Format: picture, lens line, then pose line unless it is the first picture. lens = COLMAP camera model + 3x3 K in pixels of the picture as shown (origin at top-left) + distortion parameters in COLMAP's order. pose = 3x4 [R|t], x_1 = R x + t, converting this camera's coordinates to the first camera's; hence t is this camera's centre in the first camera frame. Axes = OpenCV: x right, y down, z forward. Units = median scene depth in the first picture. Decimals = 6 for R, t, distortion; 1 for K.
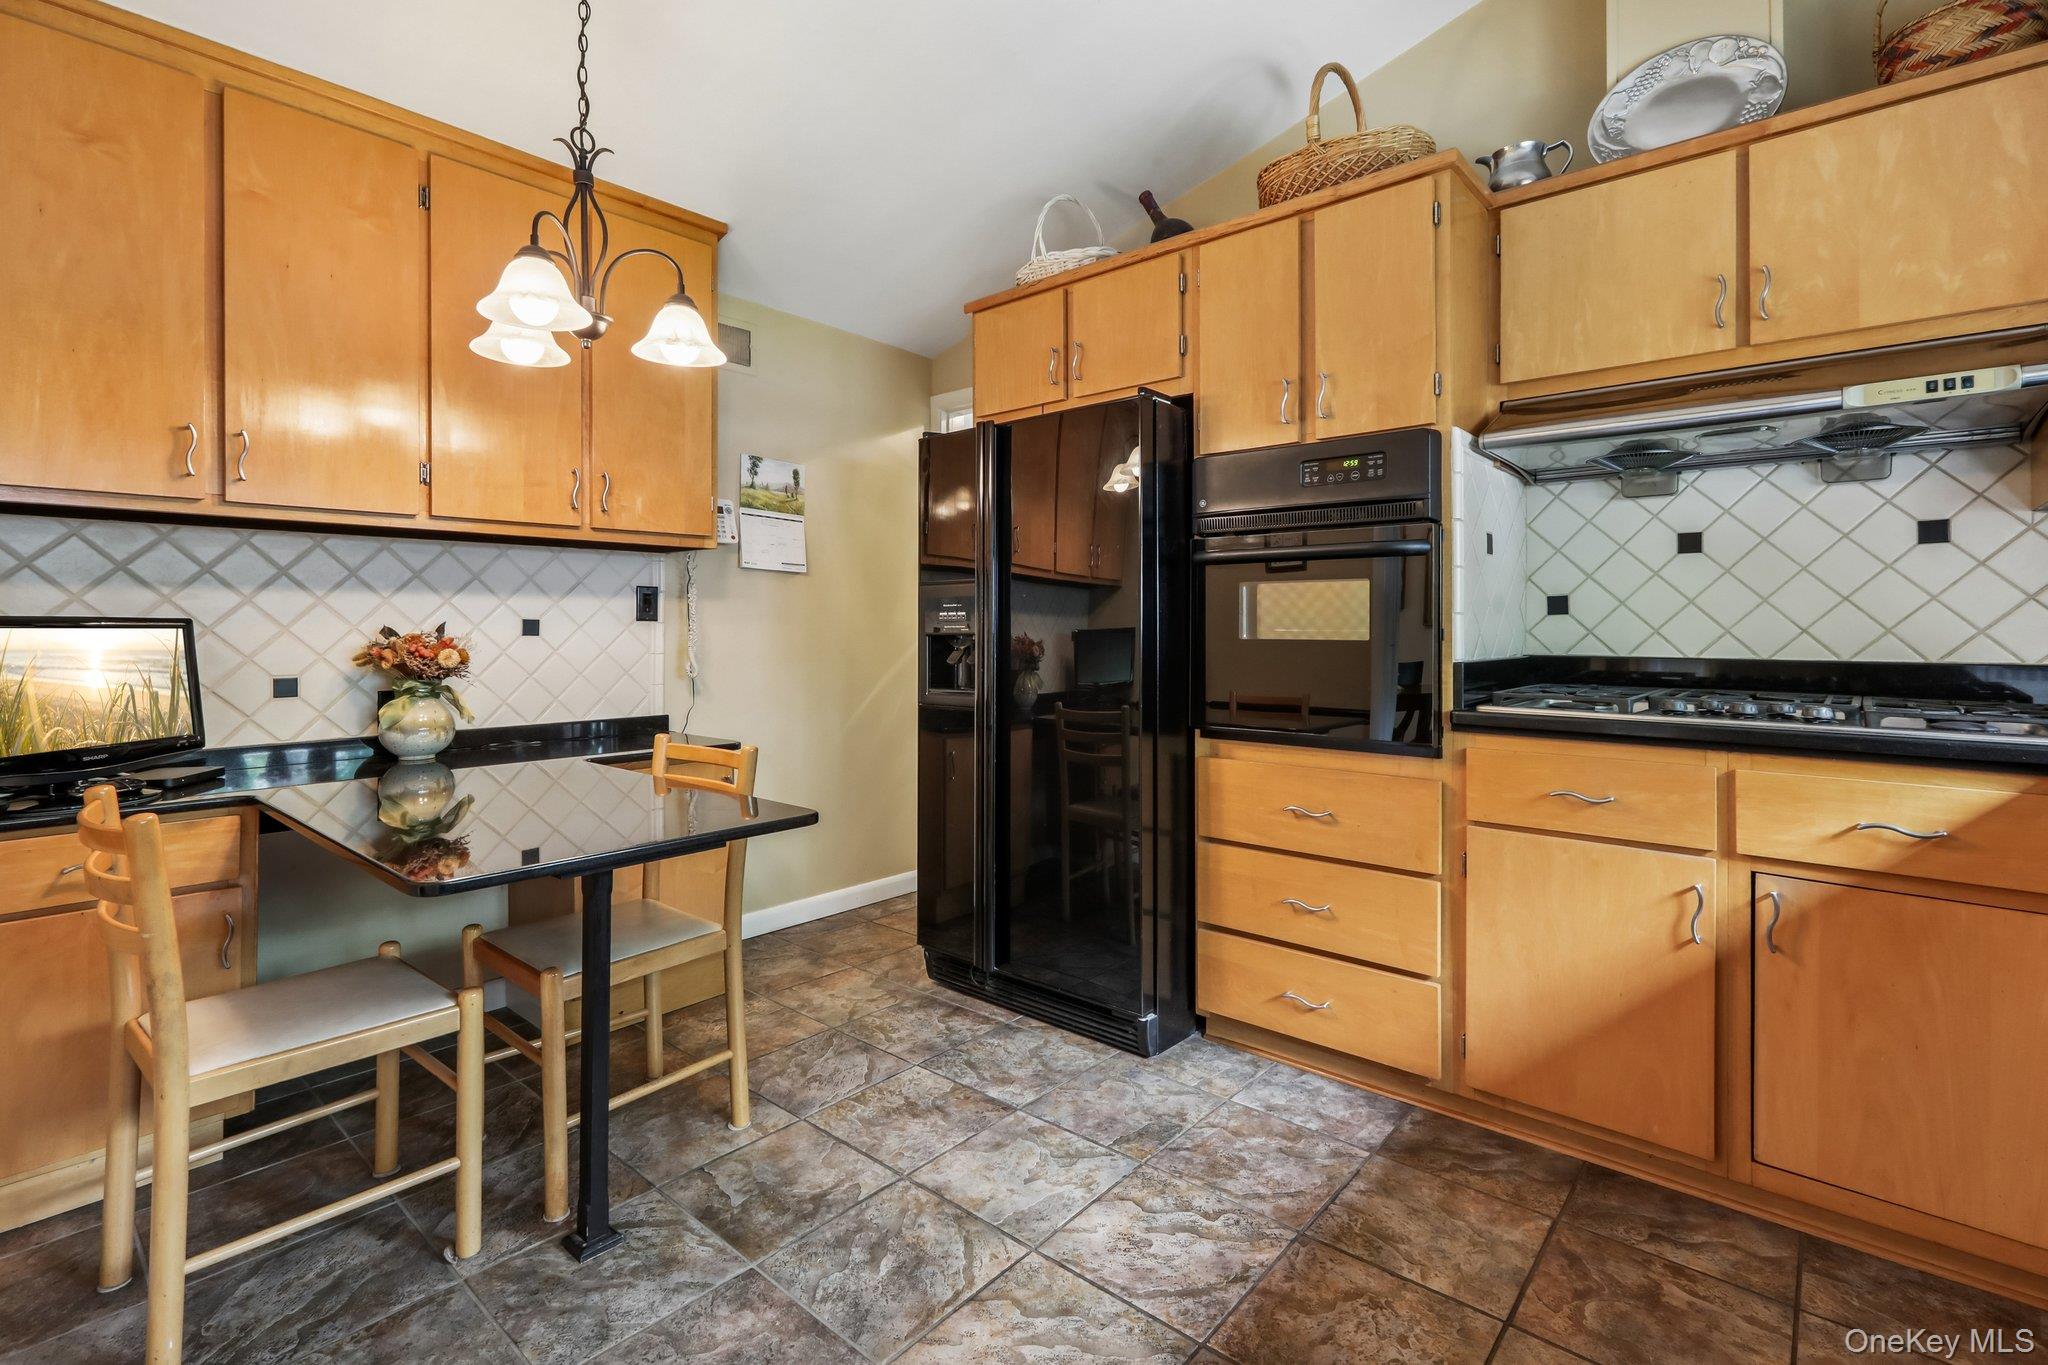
lens RADIAL K [[948.7, 0, 1023.7], [0, 948.7, 616.6], [0, 0, 1]] dist [-0.000800, -0.000638]
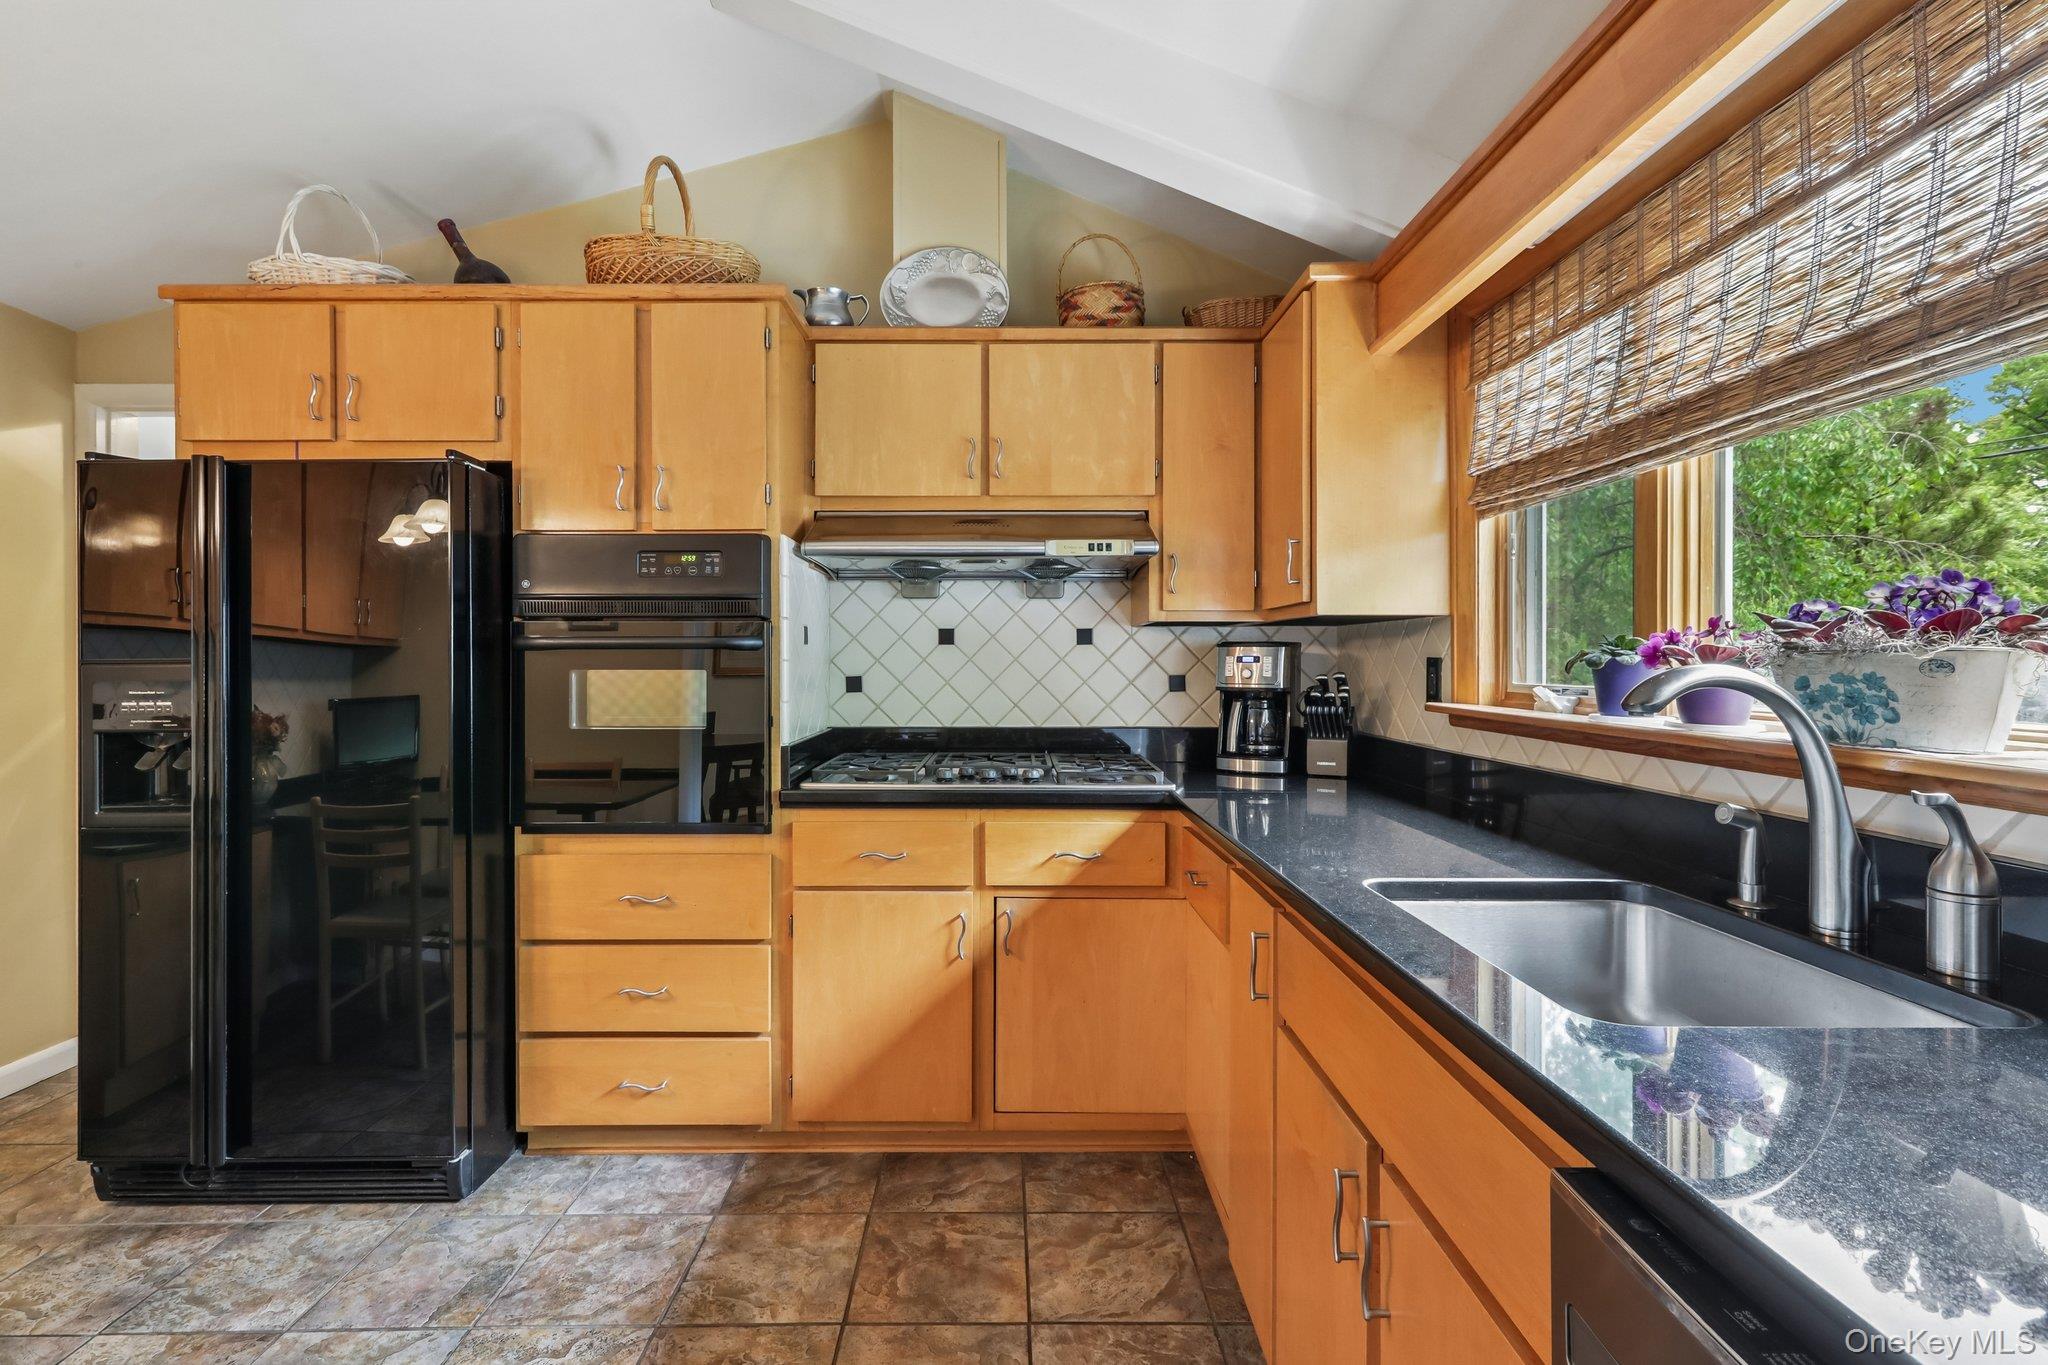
lens RADIAL K [[929.1, 0, 1013.9], [0, 929.1, 659.9], [0, 0, 1]] dist [-0.002549, 0.002145]
pose [[0.749185, -0.002765, 0.662355, -0.062827], [-0.003434, 0.999962, 0.008058, -0.060399], [-0.662352, -0.008312, 0.749147, 0.001149]]
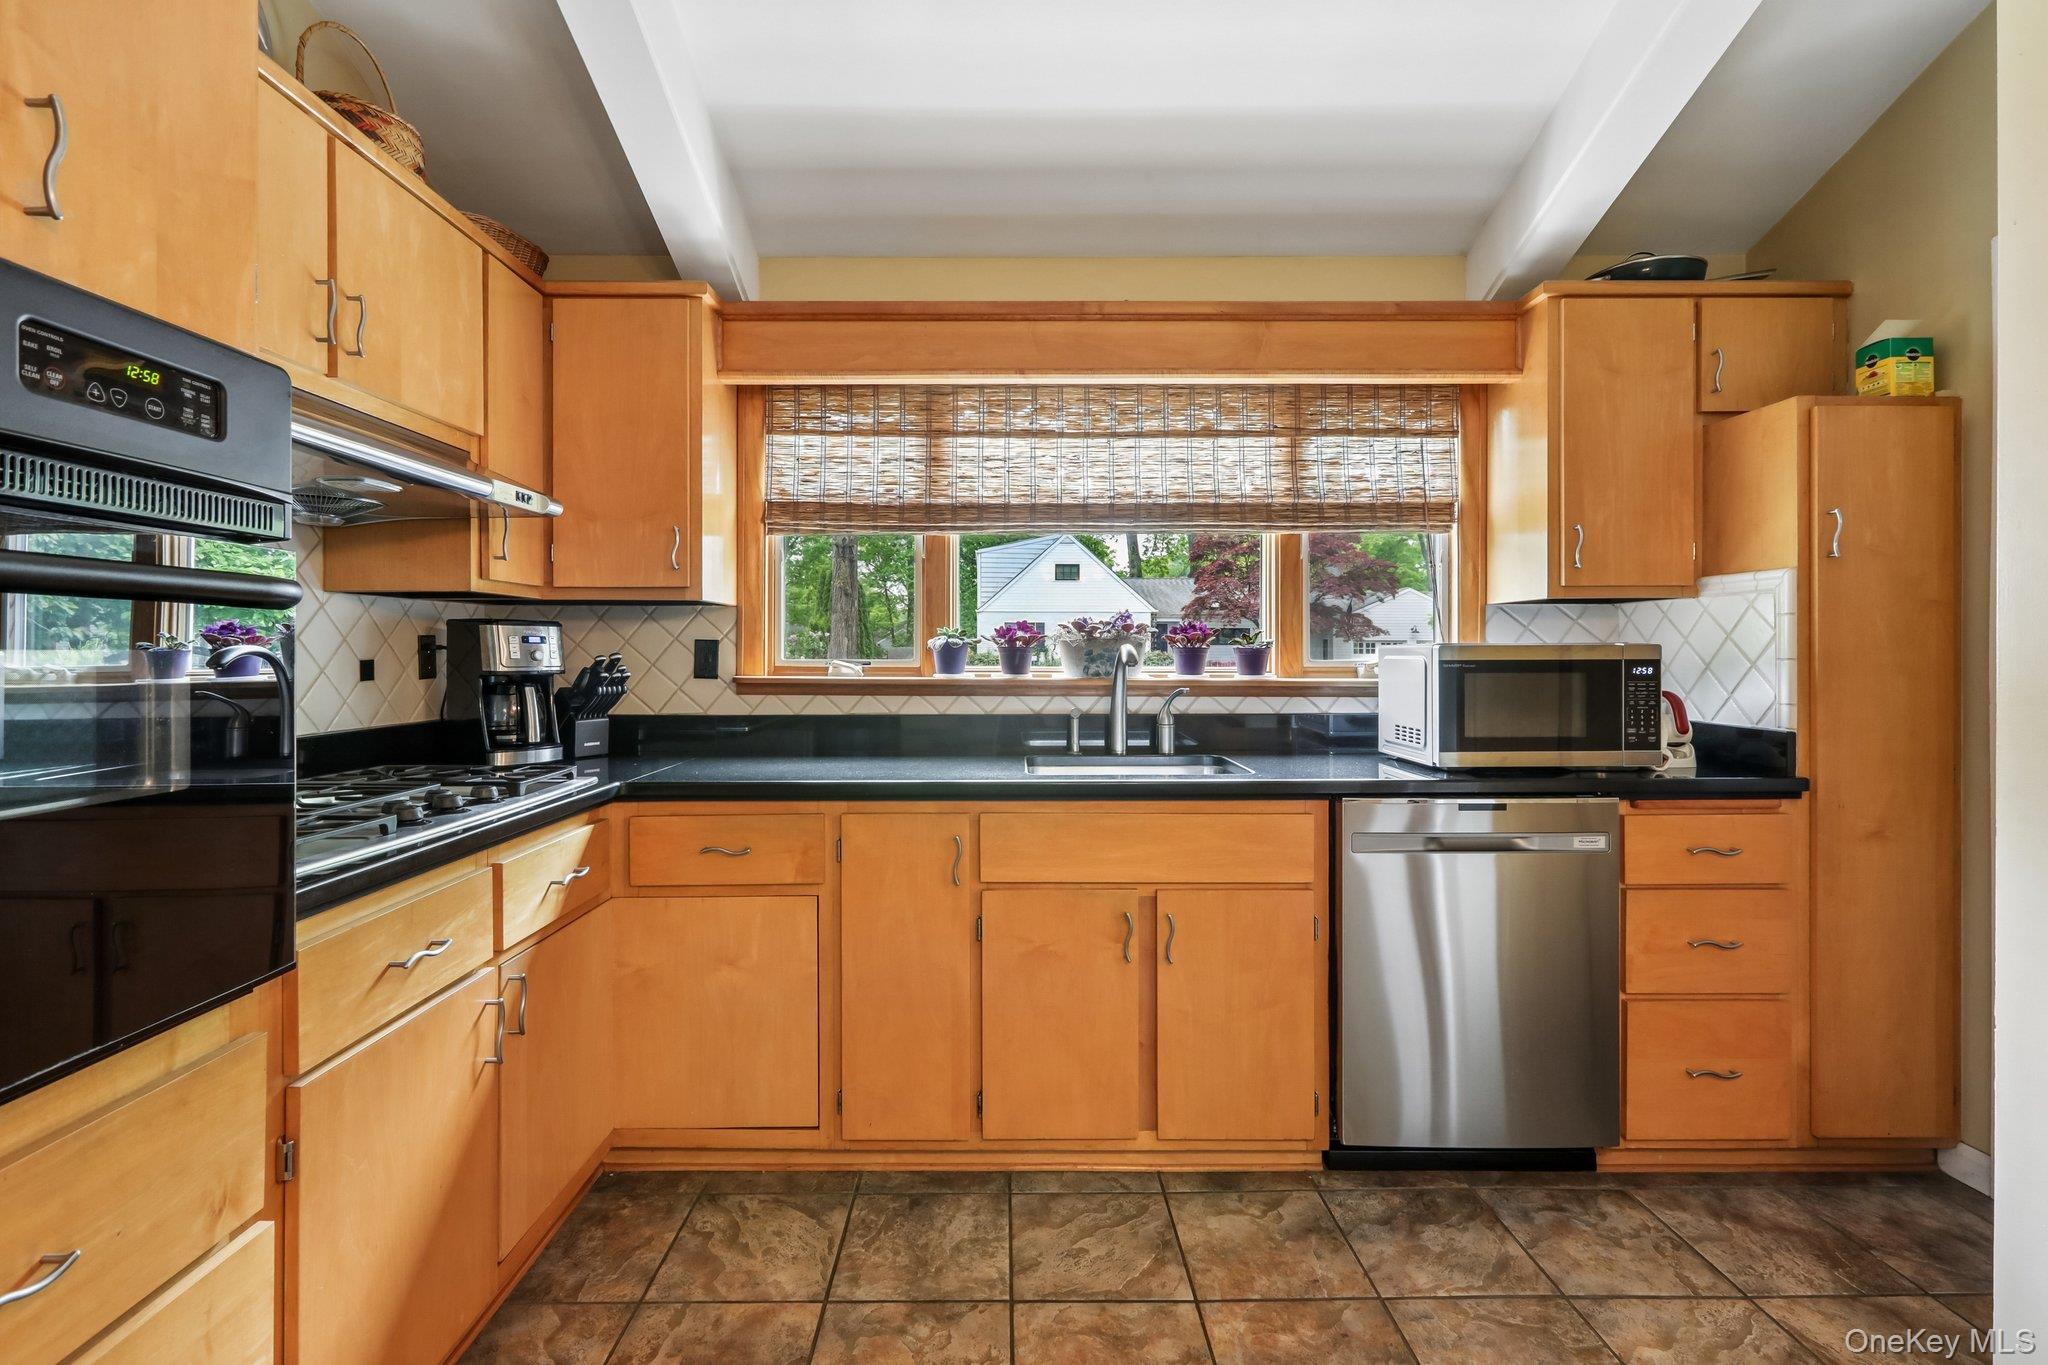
lens RADIAL K [[914.1, 0, 1018.9], [0, 914.1, 650.0], [0, 0, 1]] dist [0.000086, -0.000035]
pose [[-0.665754, -0.001651, 0.746169, -0.216304], [-0.008964, 0.999943, -0.005786, -0.039701], [-0.746117, -0.010541, -0.665731, 0.967284]]
